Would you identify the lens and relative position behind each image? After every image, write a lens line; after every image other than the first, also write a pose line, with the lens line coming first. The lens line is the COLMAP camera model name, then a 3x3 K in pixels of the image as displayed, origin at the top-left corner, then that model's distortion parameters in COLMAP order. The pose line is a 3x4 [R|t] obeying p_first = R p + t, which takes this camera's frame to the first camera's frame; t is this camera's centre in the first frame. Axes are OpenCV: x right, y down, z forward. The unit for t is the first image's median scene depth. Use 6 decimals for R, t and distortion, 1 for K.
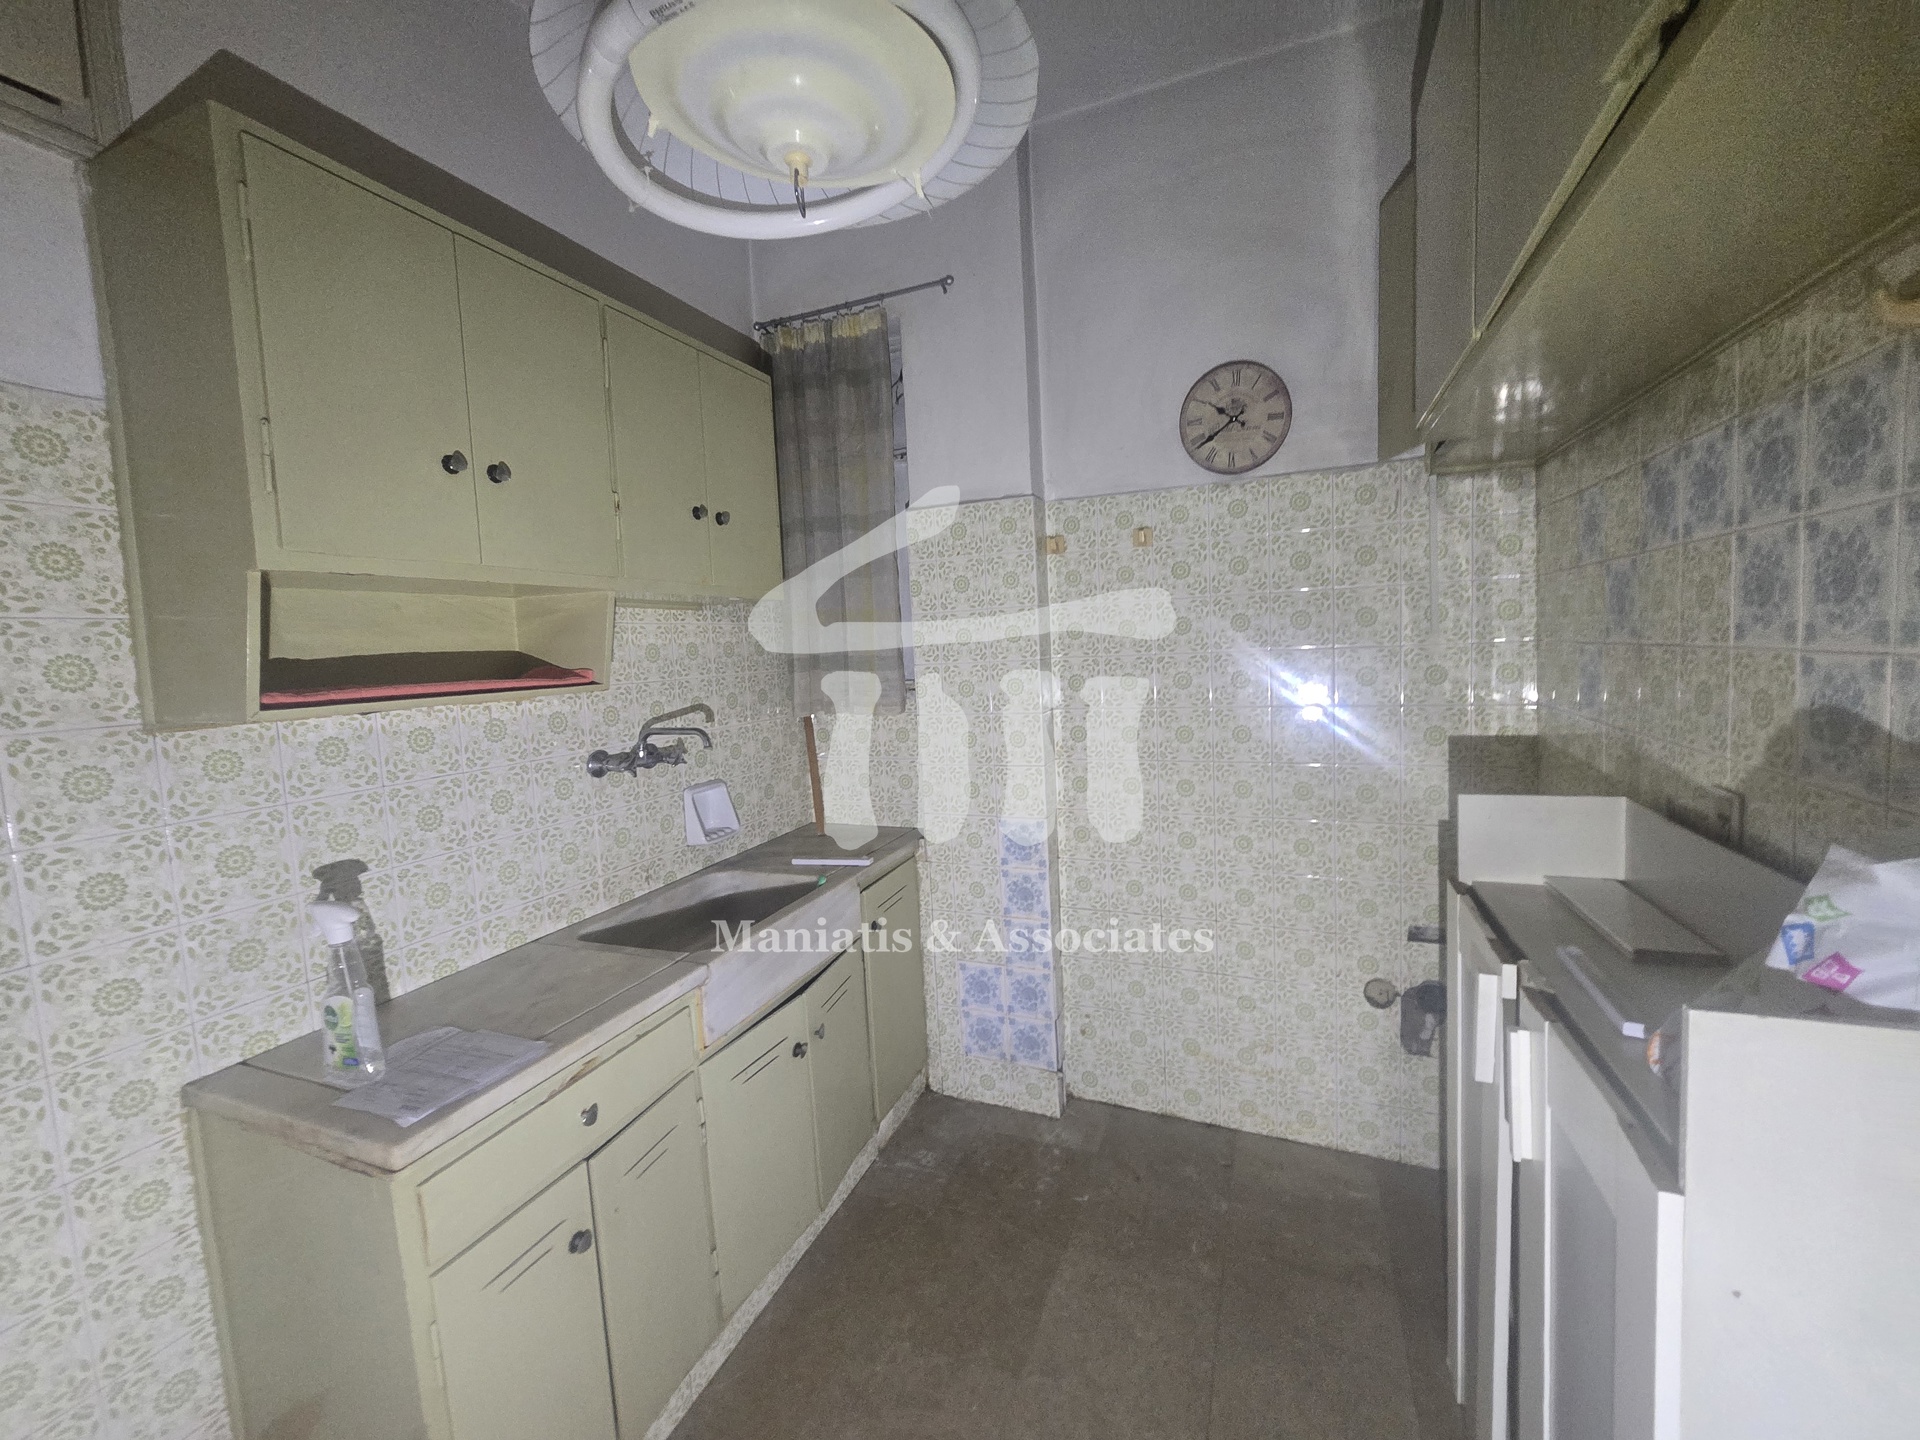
lens RADIAL K [[778.4, 0, 970.4], [0, 778.4, 712.1], [0, 0, 1]] dist [-0.009304, 0.001784]
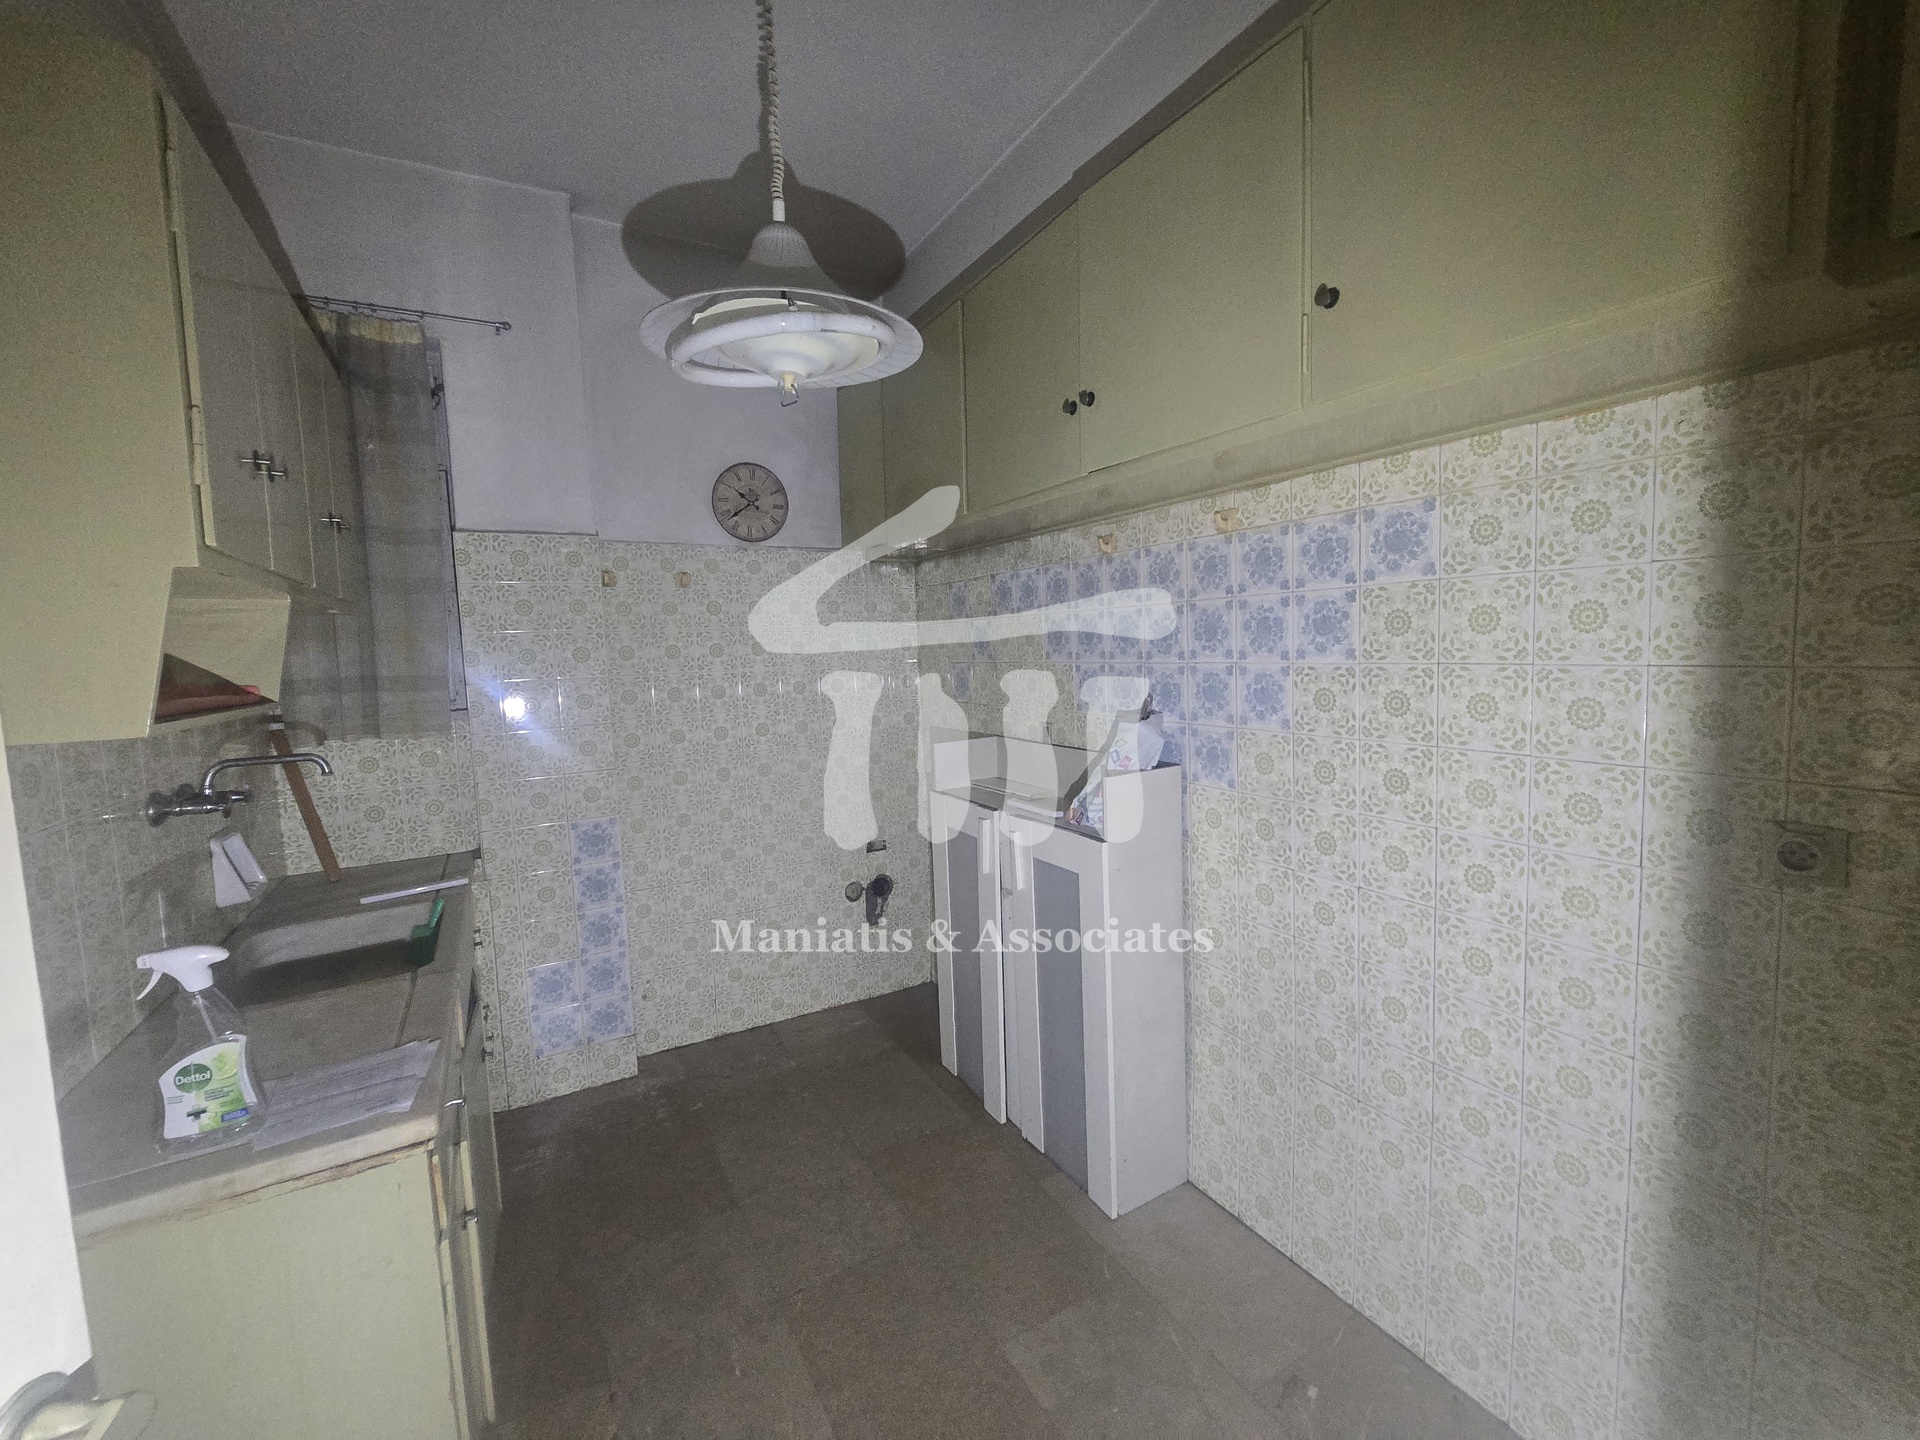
lens RADIAL K [[778.4, 0, 956.3], [0, 778.4, 719.6], [0, 0, 1]] dist [-0.009304, 0.001784]
pose [[0.612221, -0.049941, 0.789108, -0.686951], [0.074463, 0.997209, 0.005340, 0.037591], [-0.787173, 0.055490, 0.614231, -0.156360]]
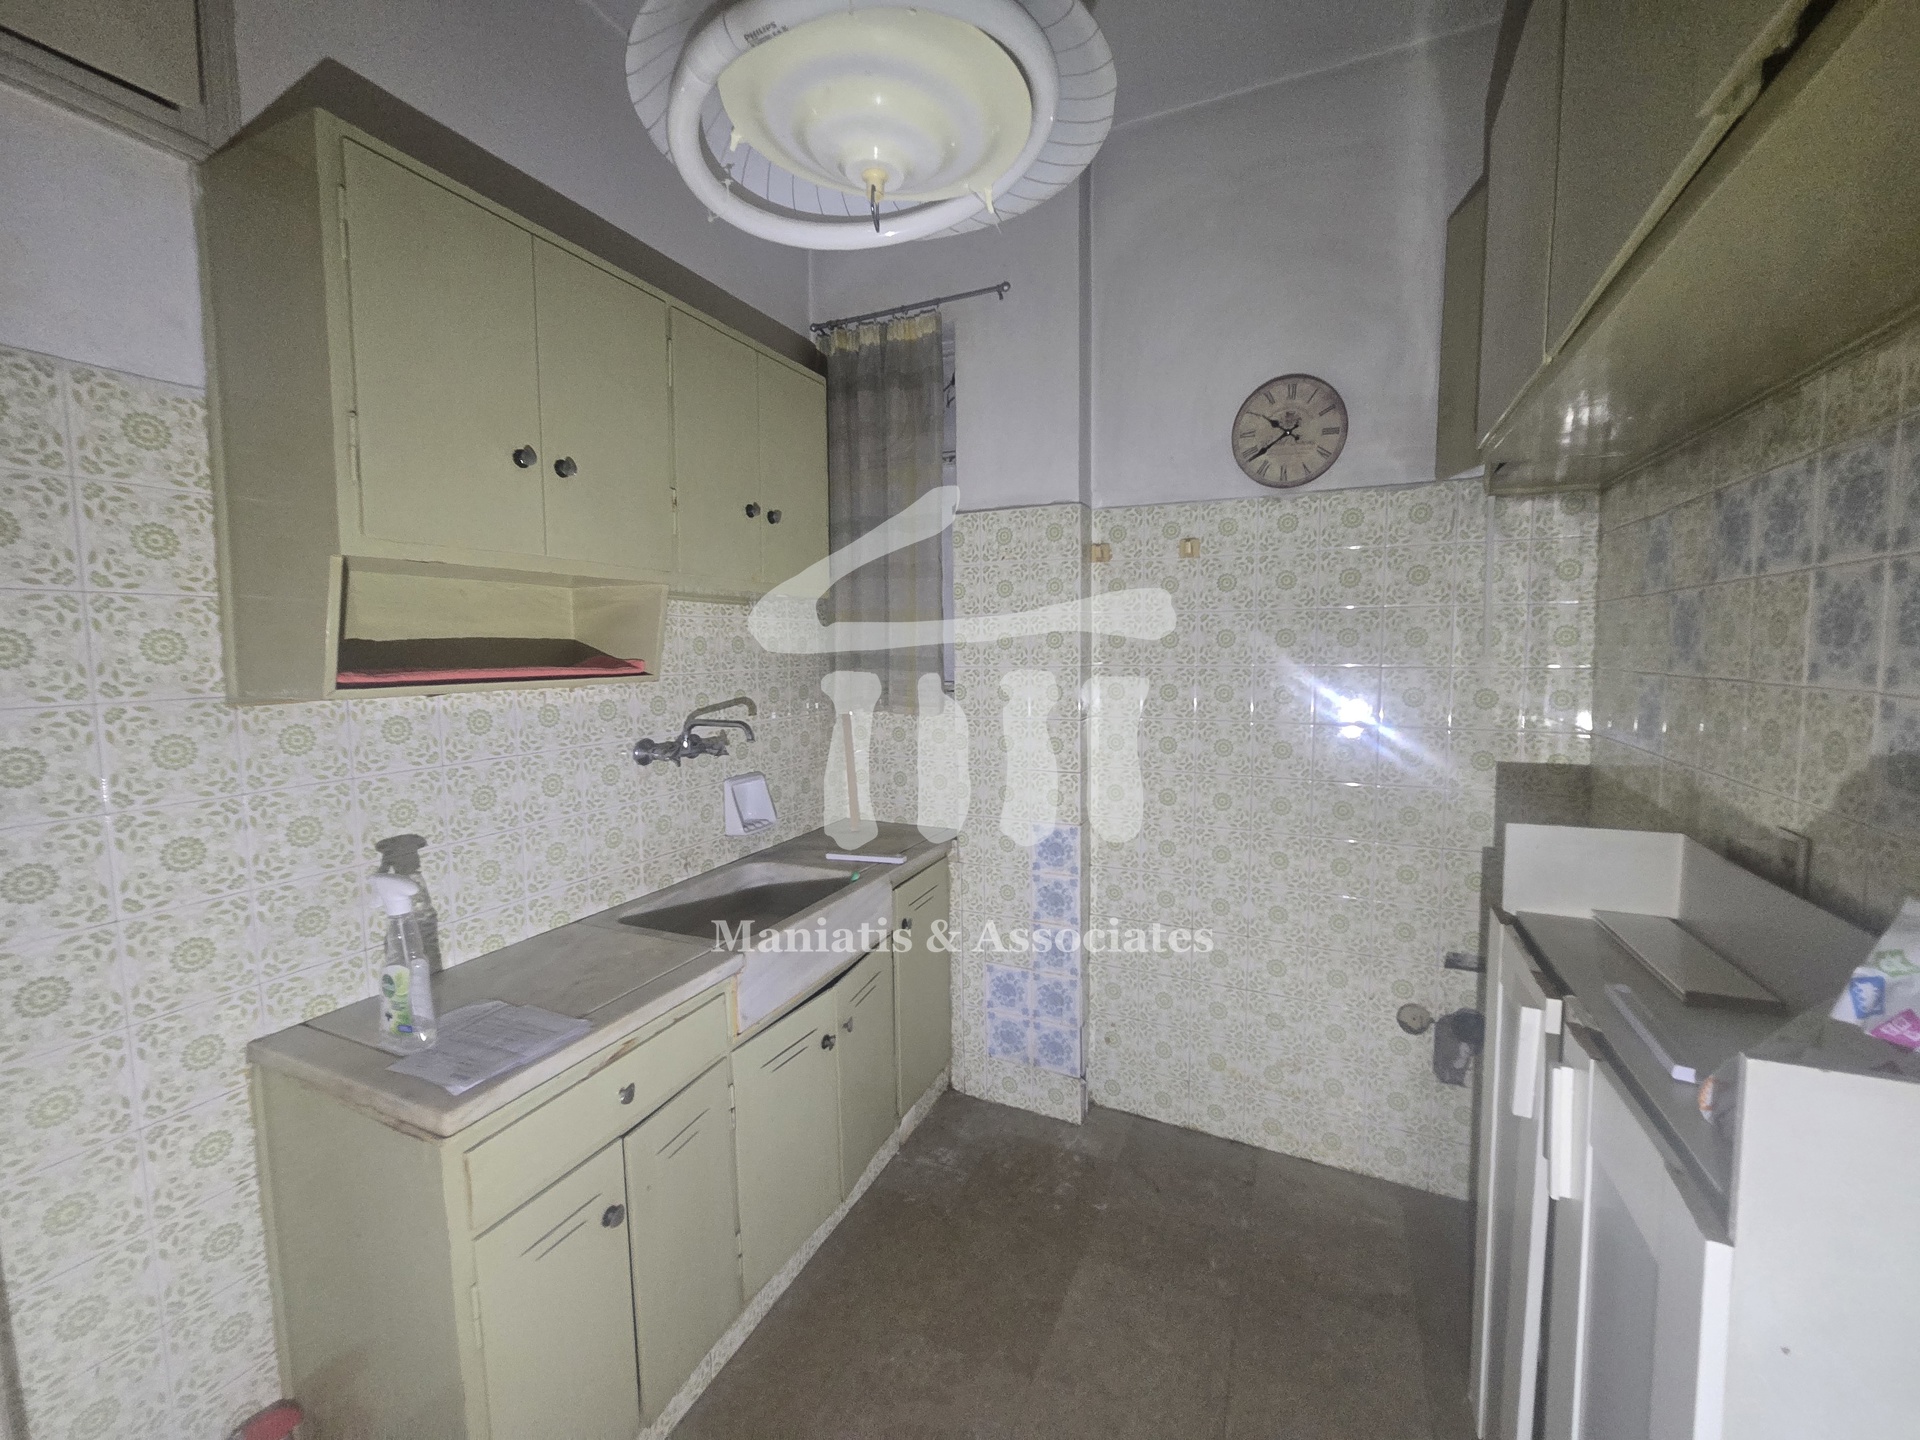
lens RADIAL K [[778.4, 0, 967.0], [0, 778.4, 711.8], [0, 0, 1]] dist [-0.009304, 0.001784]
pose [[0.998284, 0.041133, -0.041681, -0.016689], [-0.041112, 0.999154, 0.001366, -0.006706], [0.041702, 0.000350, 0.999130, -0.009701]]
